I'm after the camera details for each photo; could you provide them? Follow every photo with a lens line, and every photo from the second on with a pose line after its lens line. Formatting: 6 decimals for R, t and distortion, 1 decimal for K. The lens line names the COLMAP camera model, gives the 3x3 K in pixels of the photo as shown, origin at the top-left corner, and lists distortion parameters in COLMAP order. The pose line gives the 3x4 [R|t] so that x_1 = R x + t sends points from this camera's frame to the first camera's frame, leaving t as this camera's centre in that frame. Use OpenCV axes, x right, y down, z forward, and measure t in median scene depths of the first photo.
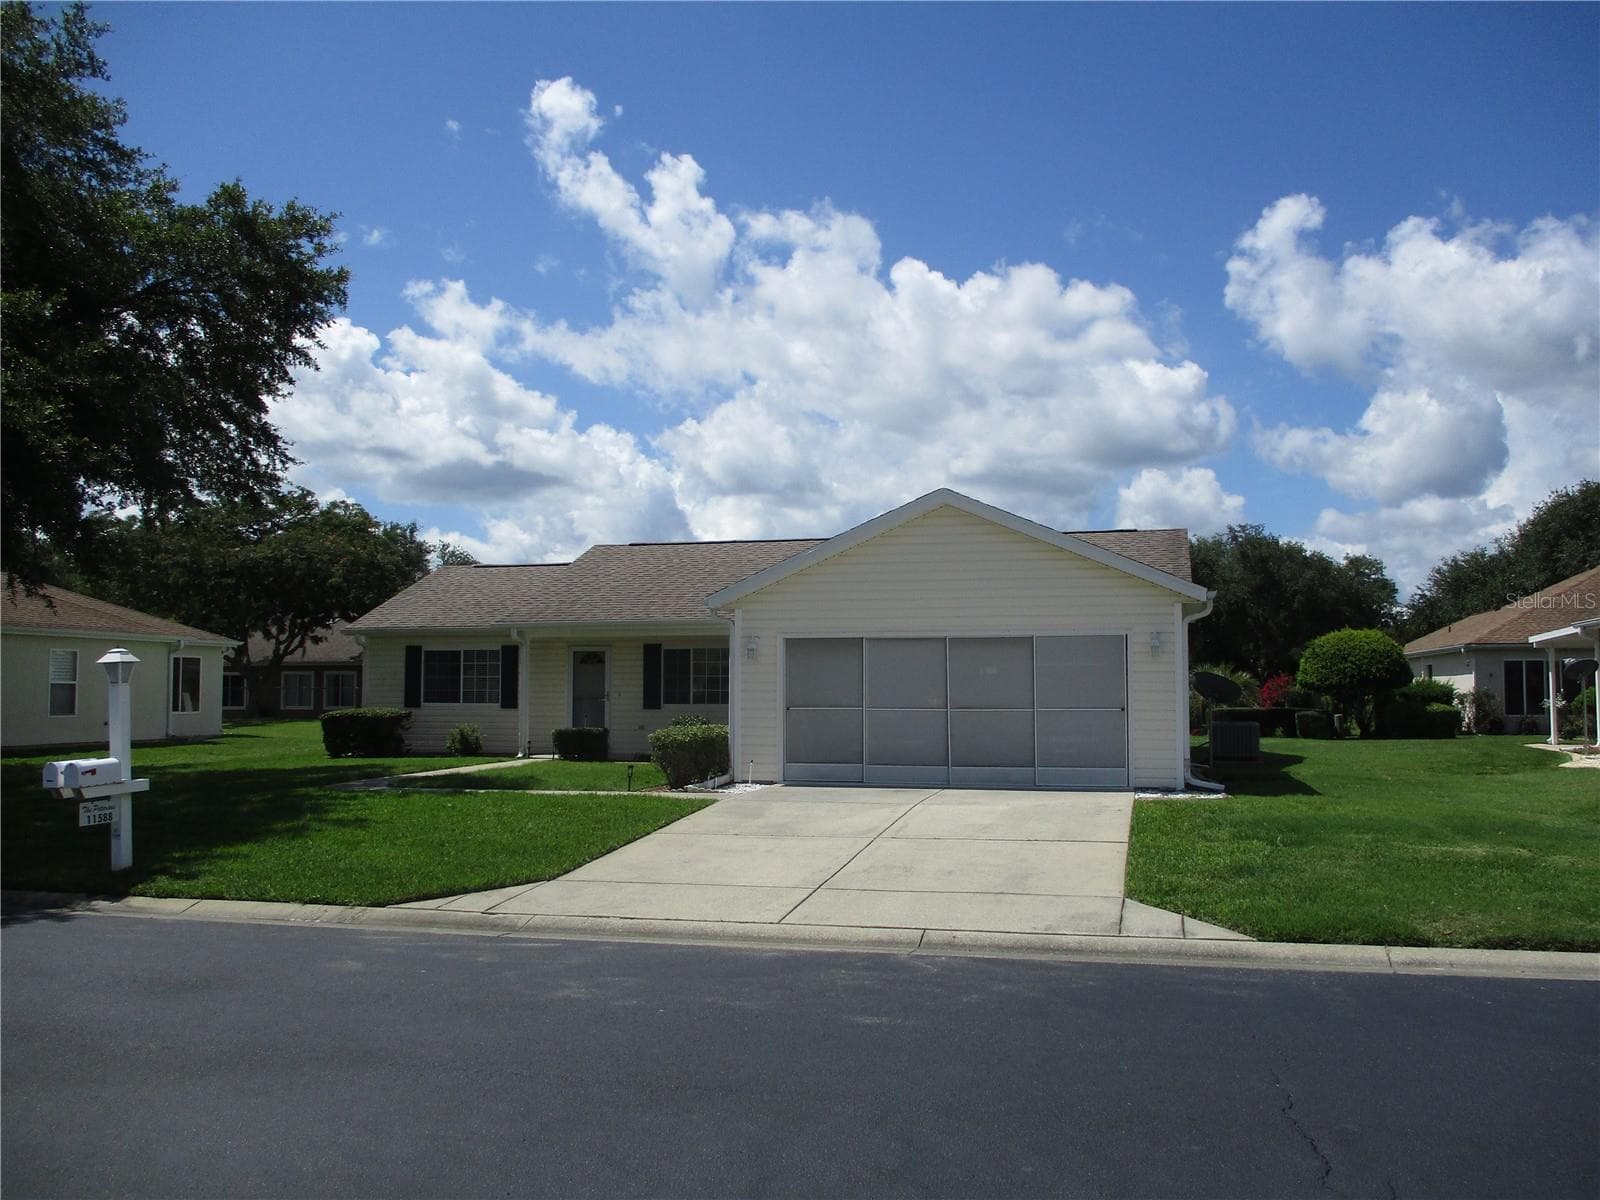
lens RADIAL K [[1309.0, 0, 791.3], [0, 1309.0, 605.6], [0, 0, 1]] dist [-0.021070, -0.008891]
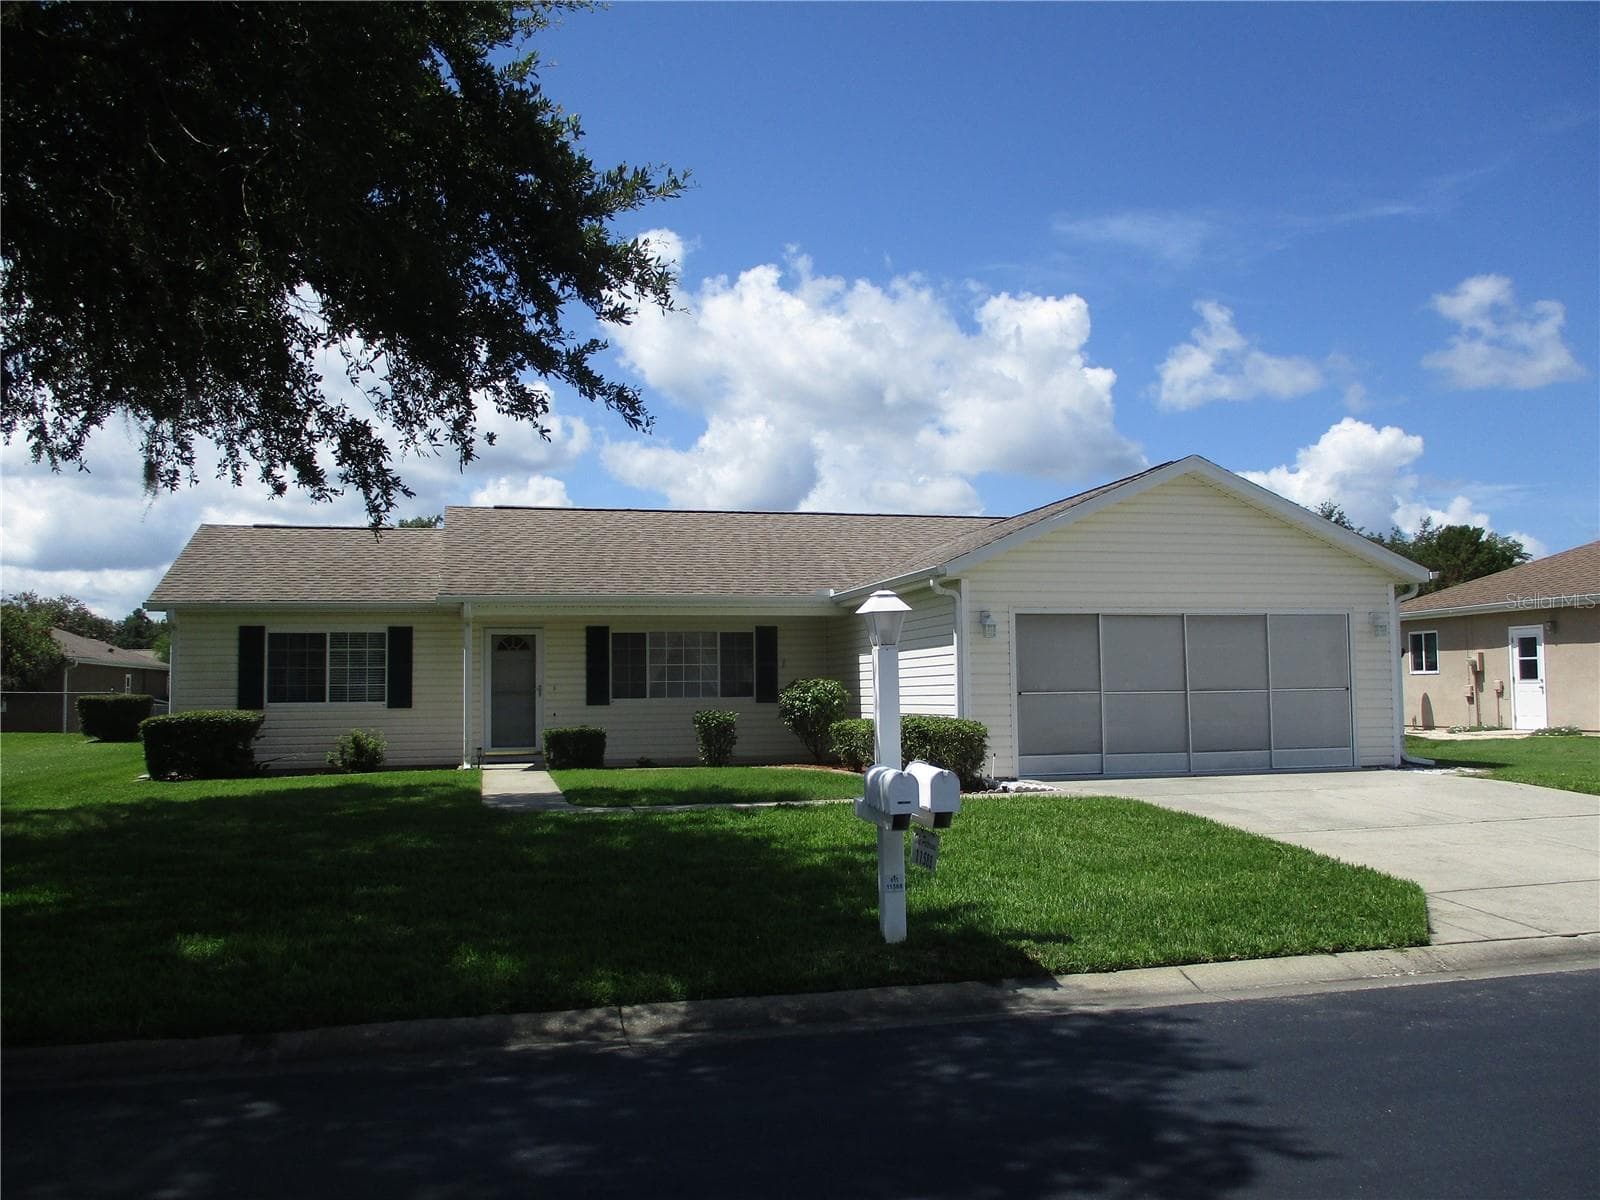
lens RADIAL K [[1309.0, 0, 791.3], [0, 1309.0, 605.6], [0, 0, 1]] dist [-0.021070, -0.008891]
pose [[0.878439, 0.019753, 0.477446, -0.392059], [-0.017594, 0.999805, -0.008992, 0.021327], [-0.477530, -0.000501, 0.878615, 0.215481]]
